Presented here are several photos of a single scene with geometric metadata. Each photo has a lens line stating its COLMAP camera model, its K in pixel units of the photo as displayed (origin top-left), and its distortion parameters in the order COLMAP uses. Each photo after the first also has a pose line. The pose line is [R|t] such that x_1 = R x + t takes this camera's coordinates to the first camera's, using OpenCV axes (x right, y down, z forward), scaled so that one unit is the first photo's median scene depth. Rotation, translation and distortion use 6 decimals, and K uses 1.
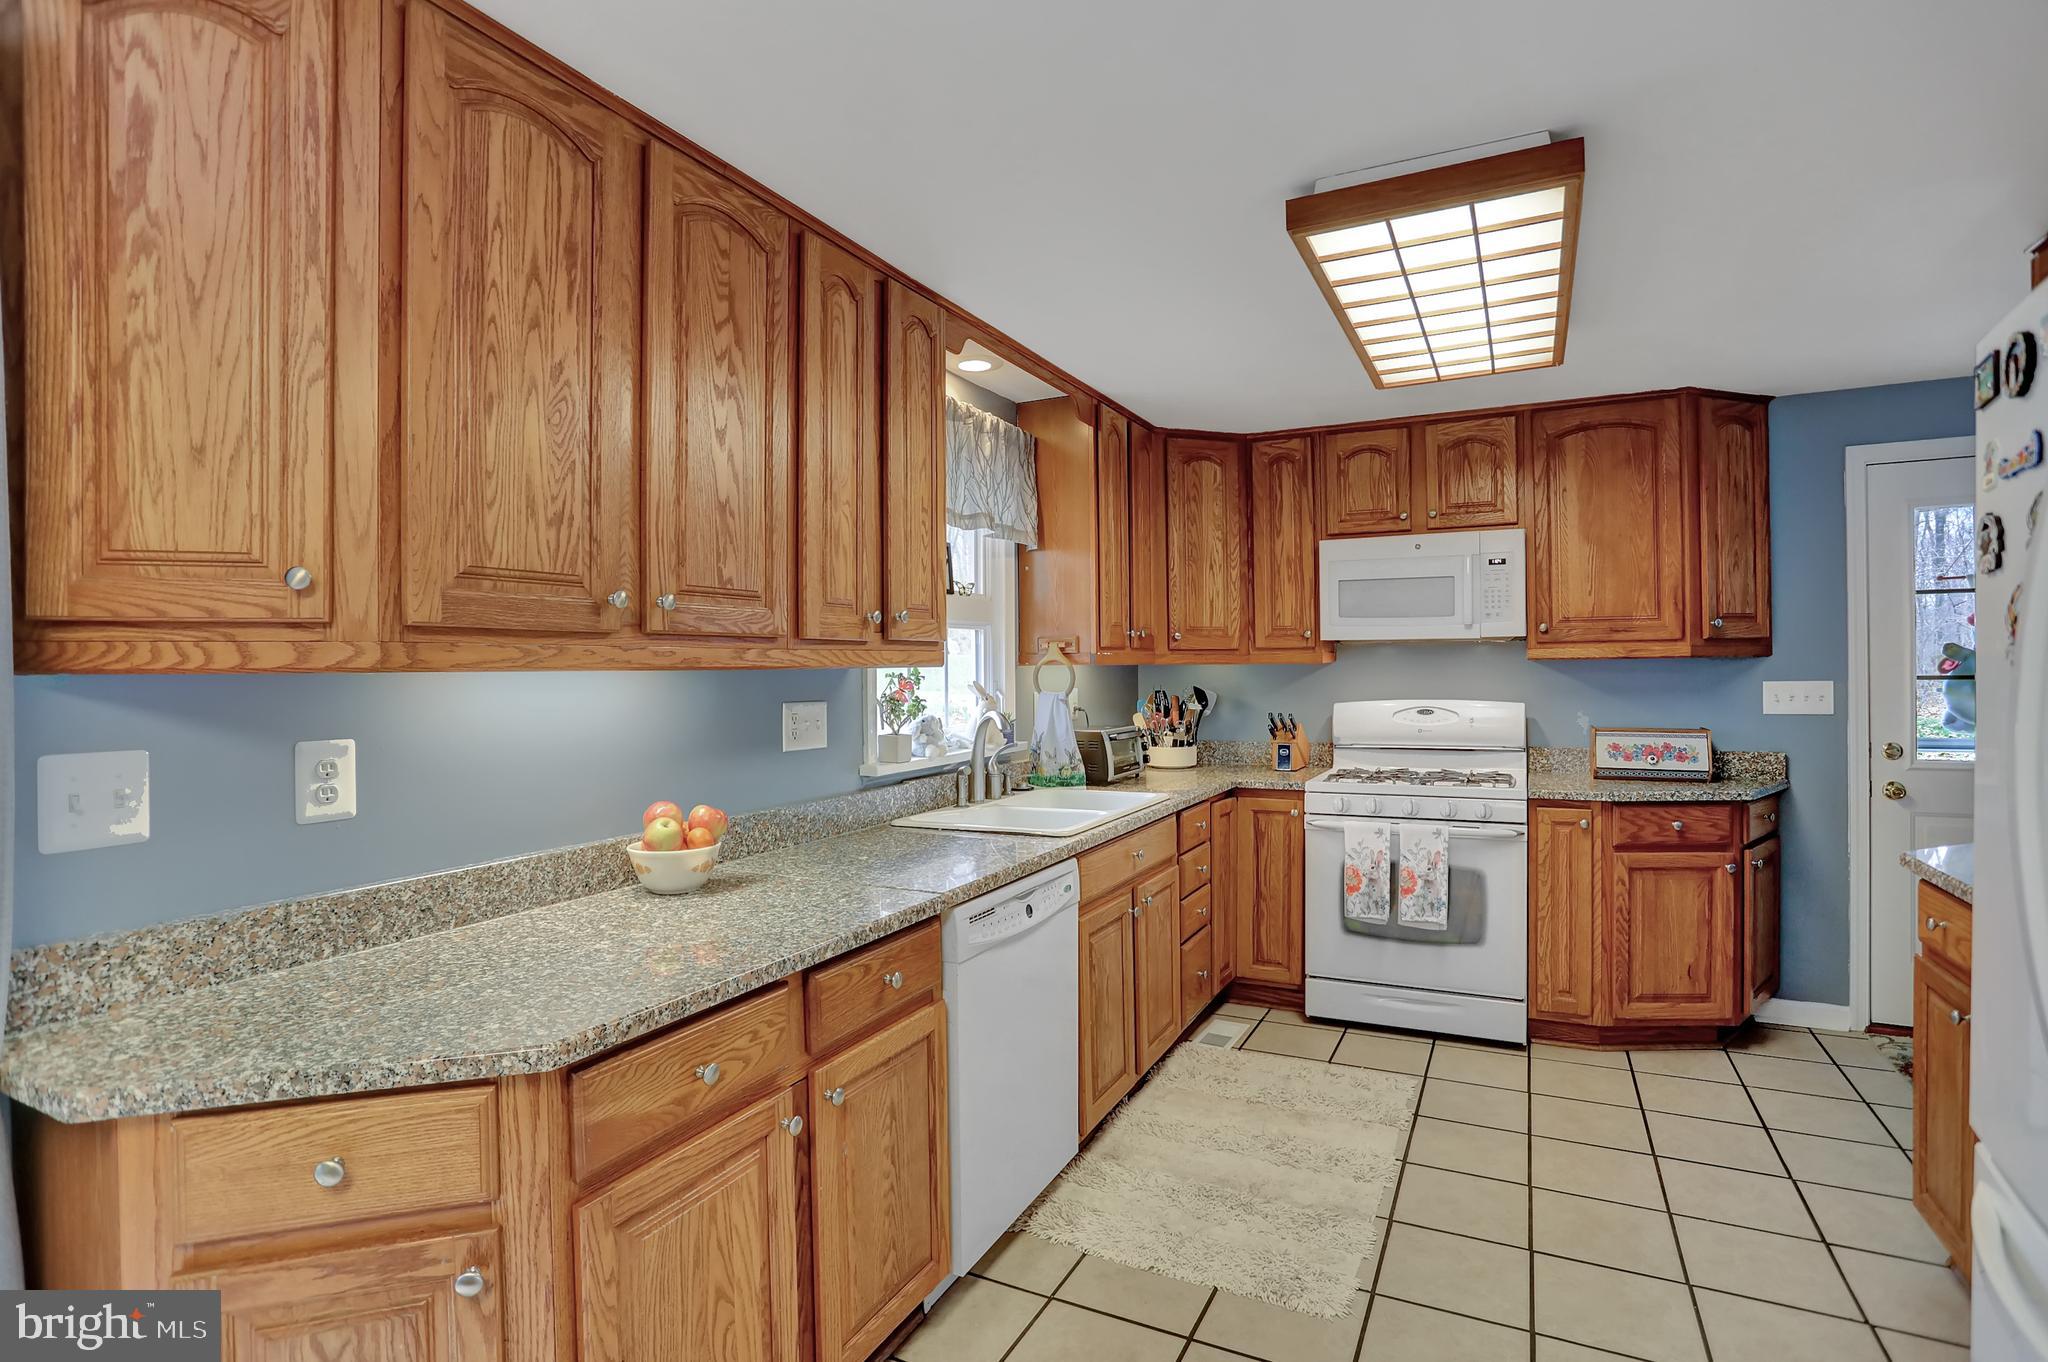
lens RADIAL K [[995.9, 0, 1025.0], [0, 995.9, 680.5], [0, 0, 1]] dist [-0.043782, 0.012411]
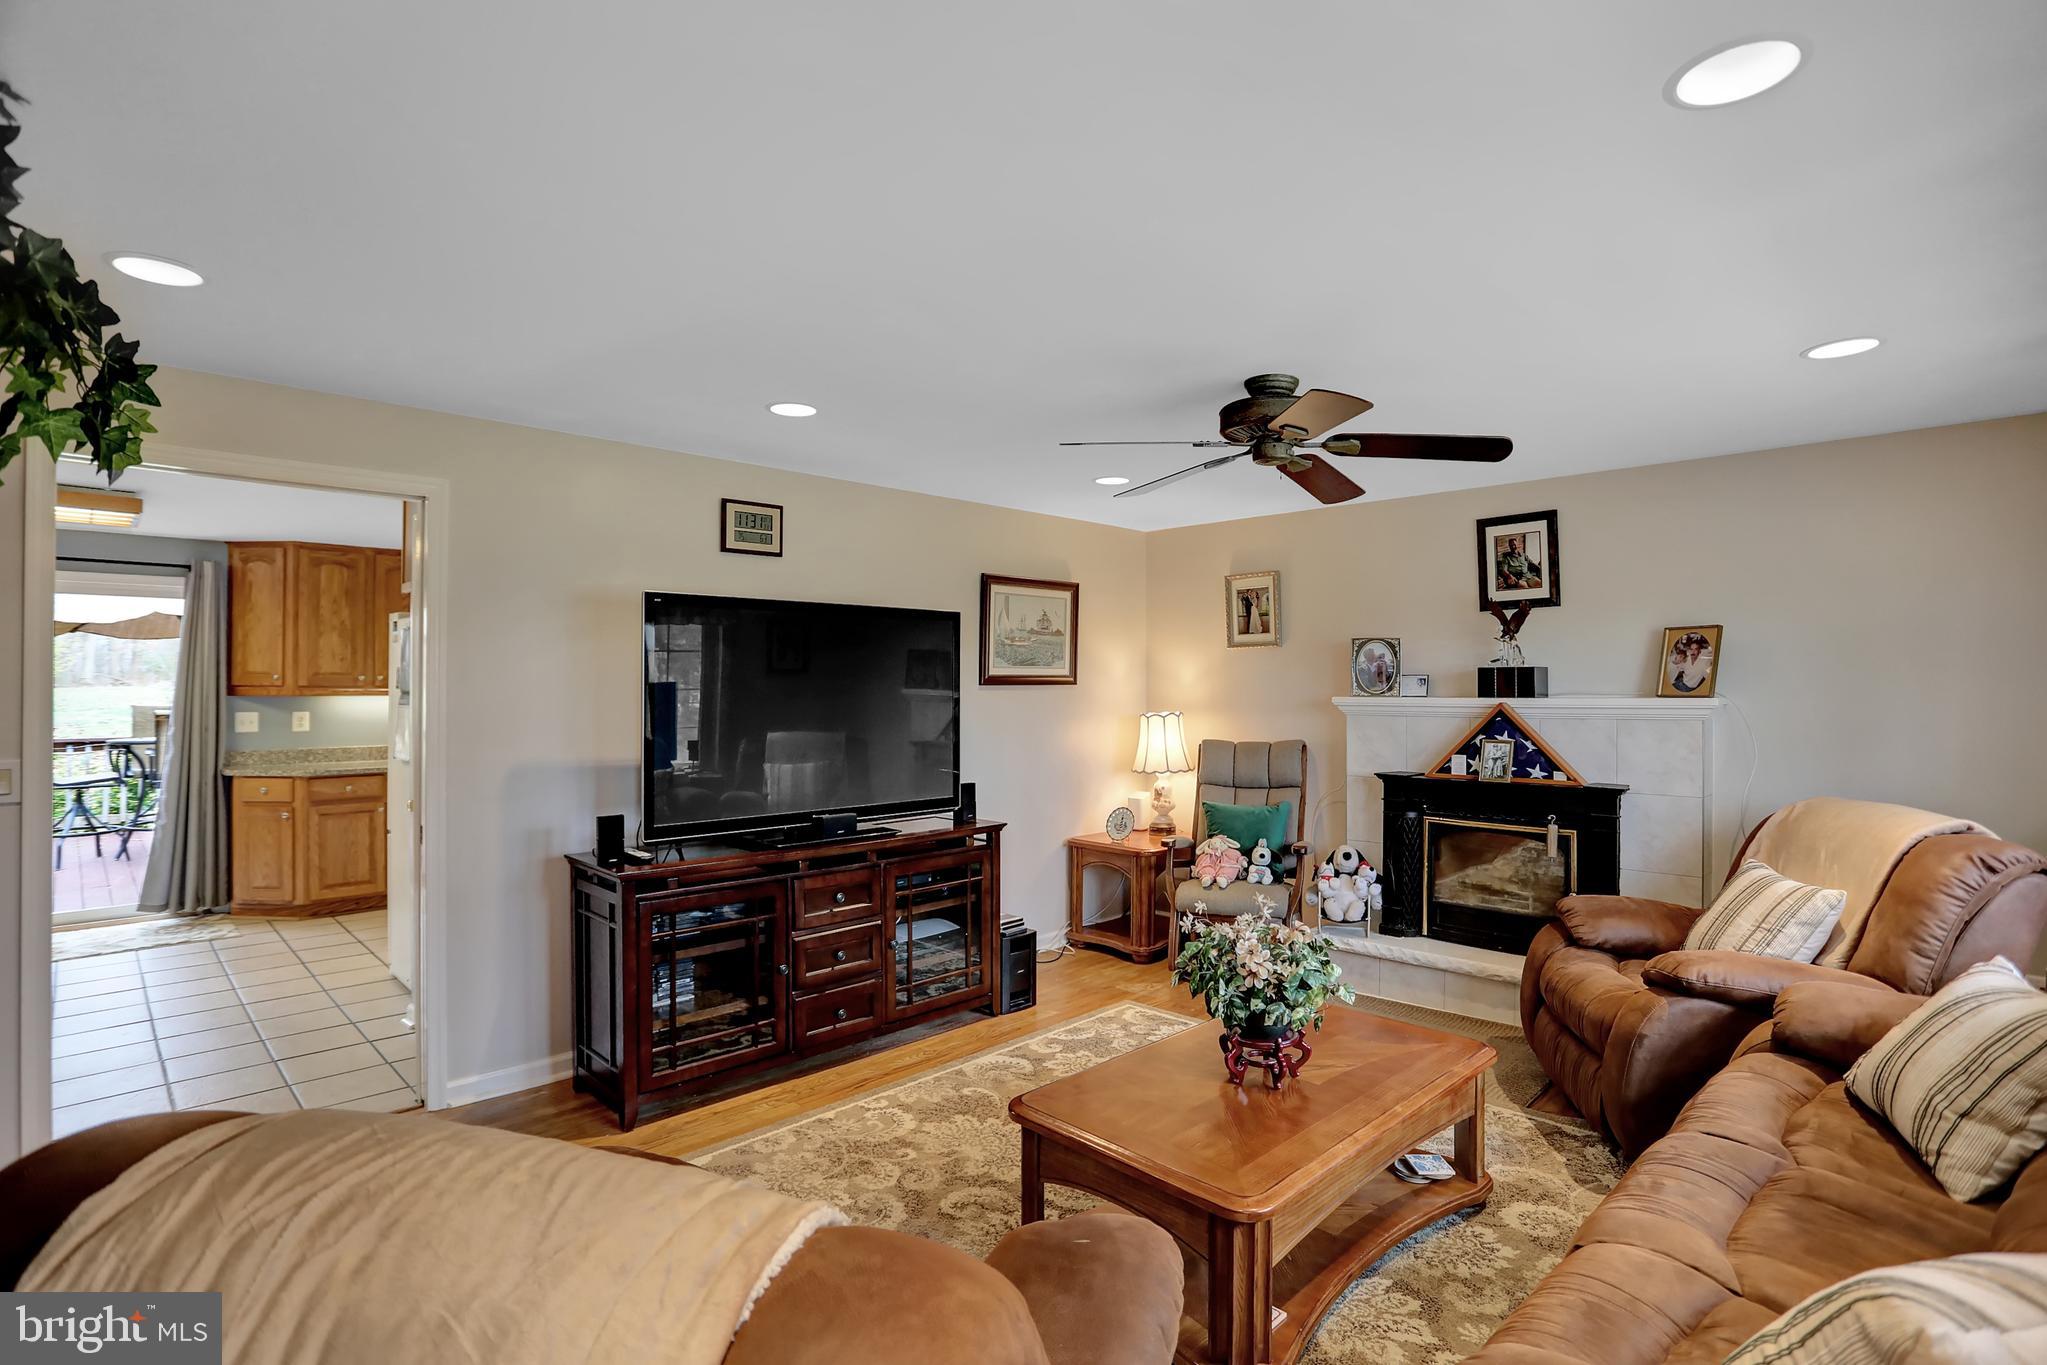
lens RADIAL K [[995.4, 0, 1024.2], [0, 995.4, 683.1], [0, 0, 1]] dist [-0.043782, 0.012411]
pose [[0.947283, 0.010860, -0.320214, 1.568894], [-0.013957, 0.999875, -0.007379, -0.032528], [0.320094, 0.011459, 0.947317, -0.866675]]
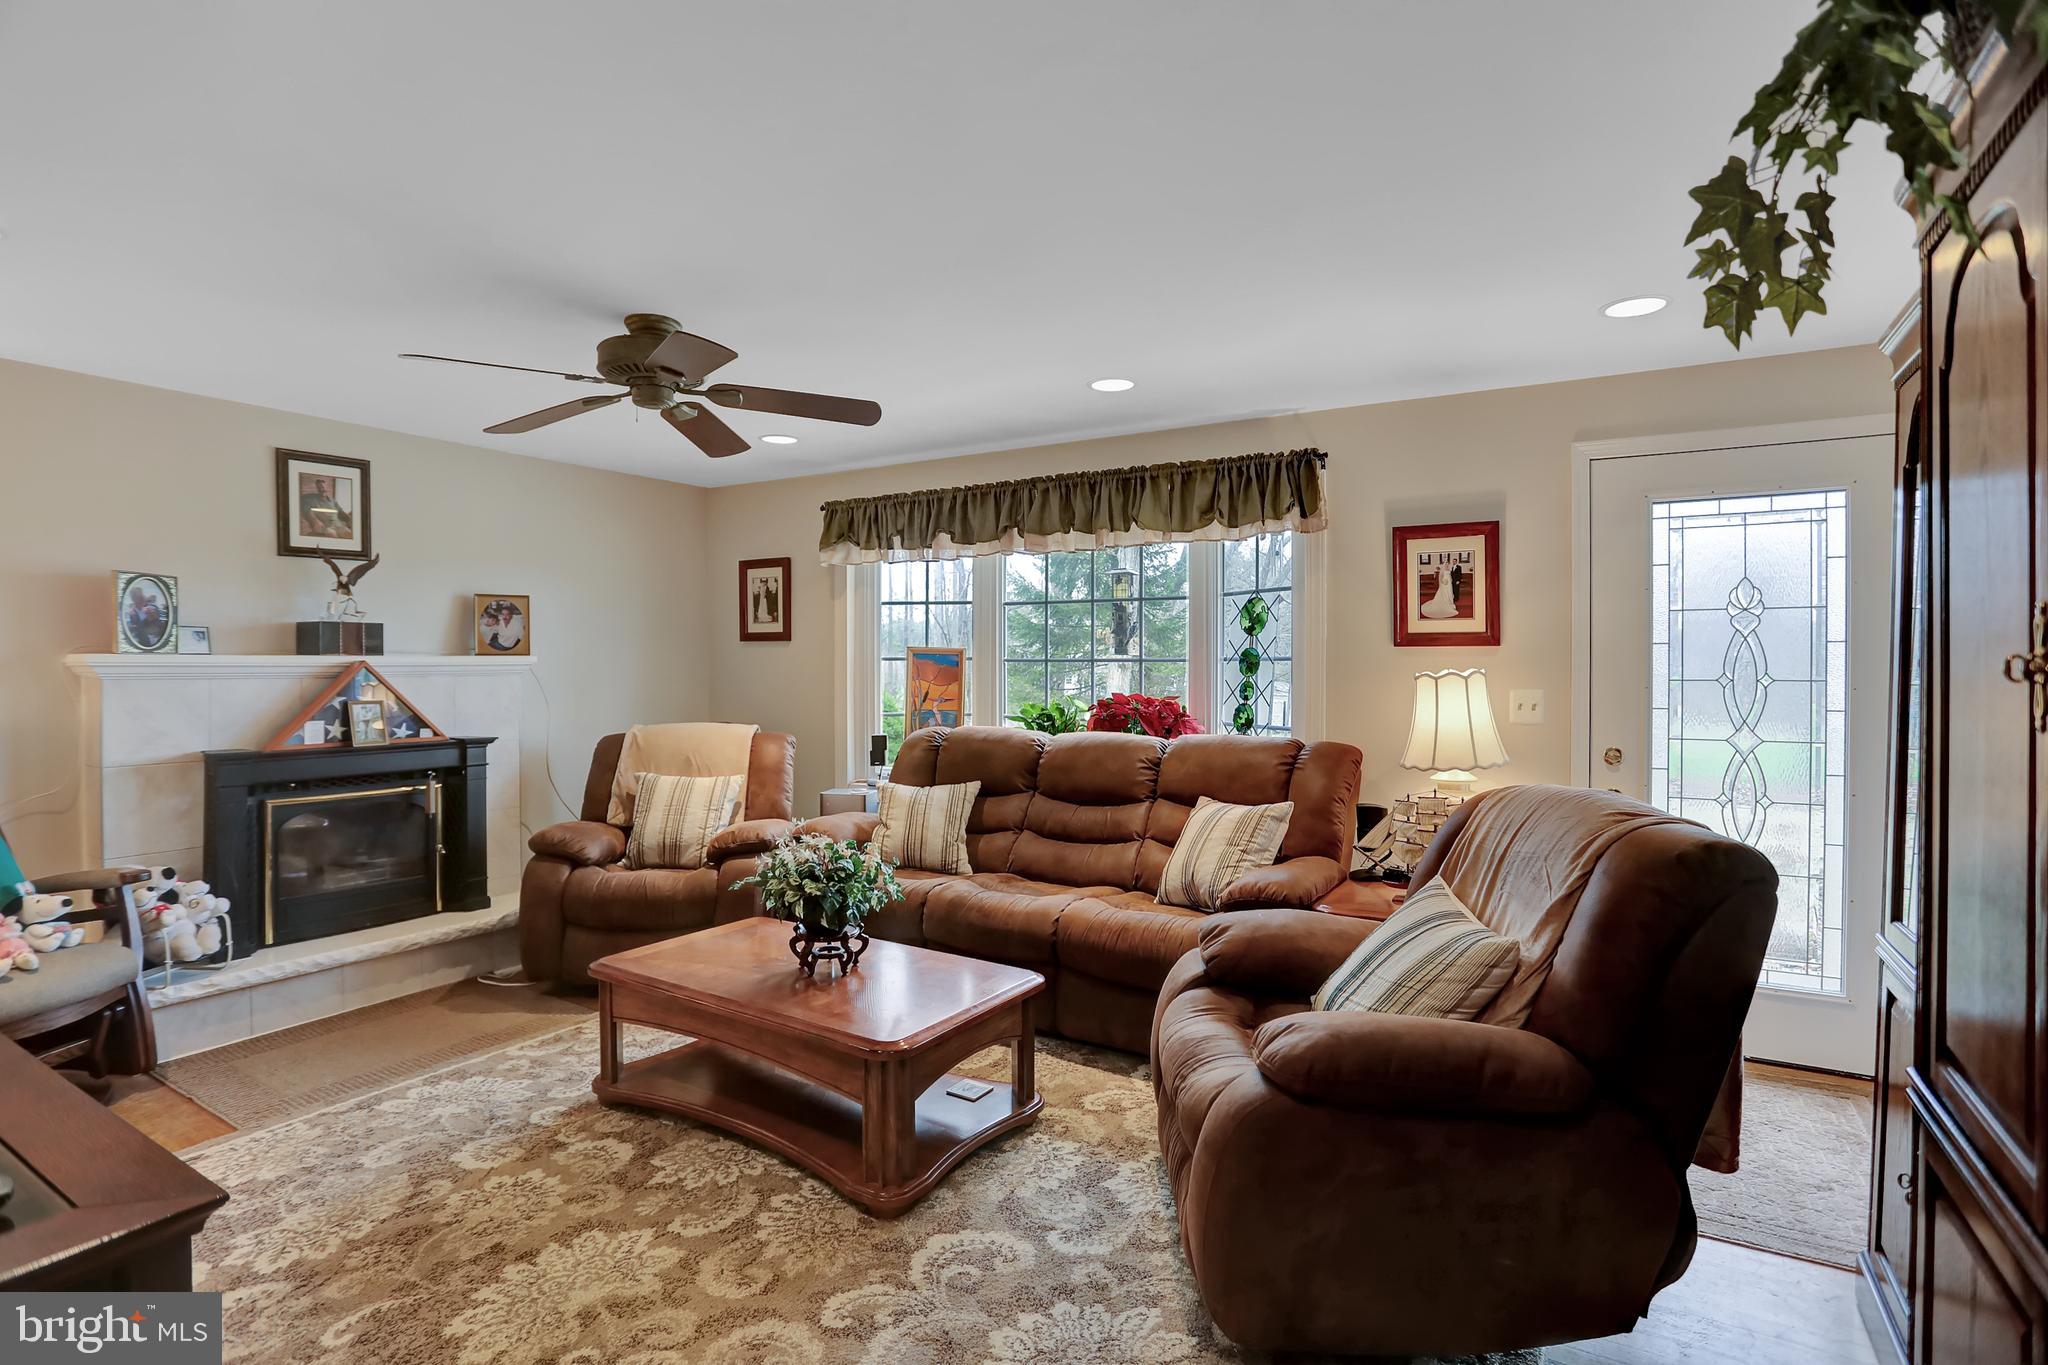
lens RADIAL K [[995.9, 0, 1027.9], [0, 995.9, 673.0], [0, 0, 1]] dist [-0.043782, 0.012411]
pose [[0.088981, 0.007163, 0.996008, 0.682411], [0.007842, 0.999938, -0.007892, 0.003978], [-0.996002, 0.008513, 0.088920, -0.372656]]
